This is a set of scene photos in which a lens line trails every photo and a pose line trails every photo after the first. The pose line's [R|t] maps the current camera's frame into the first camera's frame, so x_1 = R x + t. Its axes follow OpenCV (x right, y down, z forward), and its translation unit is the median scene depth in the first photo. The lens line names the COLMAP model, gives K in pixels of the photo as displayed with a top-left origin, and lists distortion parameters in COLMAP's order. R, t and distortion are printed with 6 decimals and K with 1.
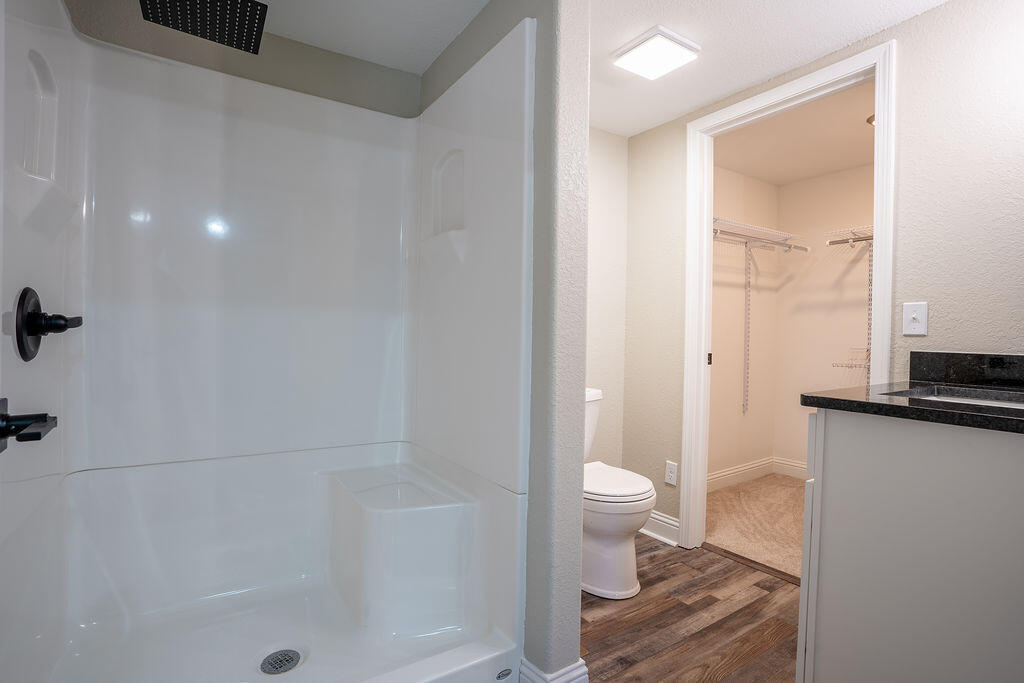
lens RADIAL K [[512.5, 0, 511.3], [0, 512.5, 340.6], [0, 0, 1]] dist [-0.042001, 0.008416]
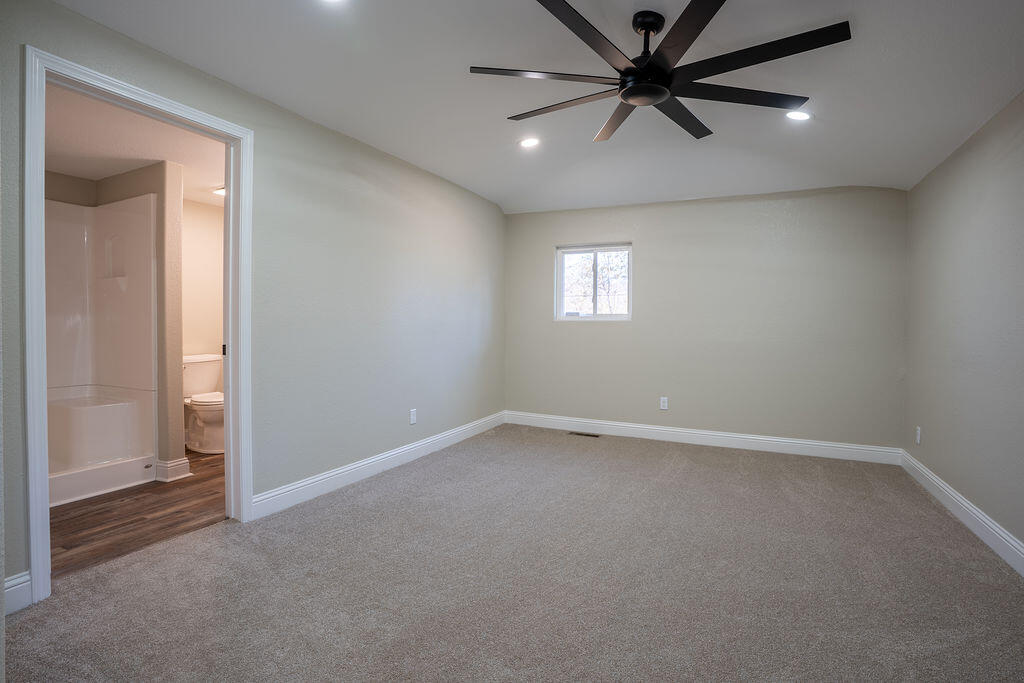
lens RADIAL K [[512.5, 0, 520.1], [0, 512.5, 332.4], [0, 0, 1]] dist [-0.042001, 0.008416]
pose [[0.862375, -0.026195, 0.505592, 0.288999], [0.025612, 0.999639, 0.008106, 0.038606], [-0.505622, 0.005958, 0.862735, -1.754804]]
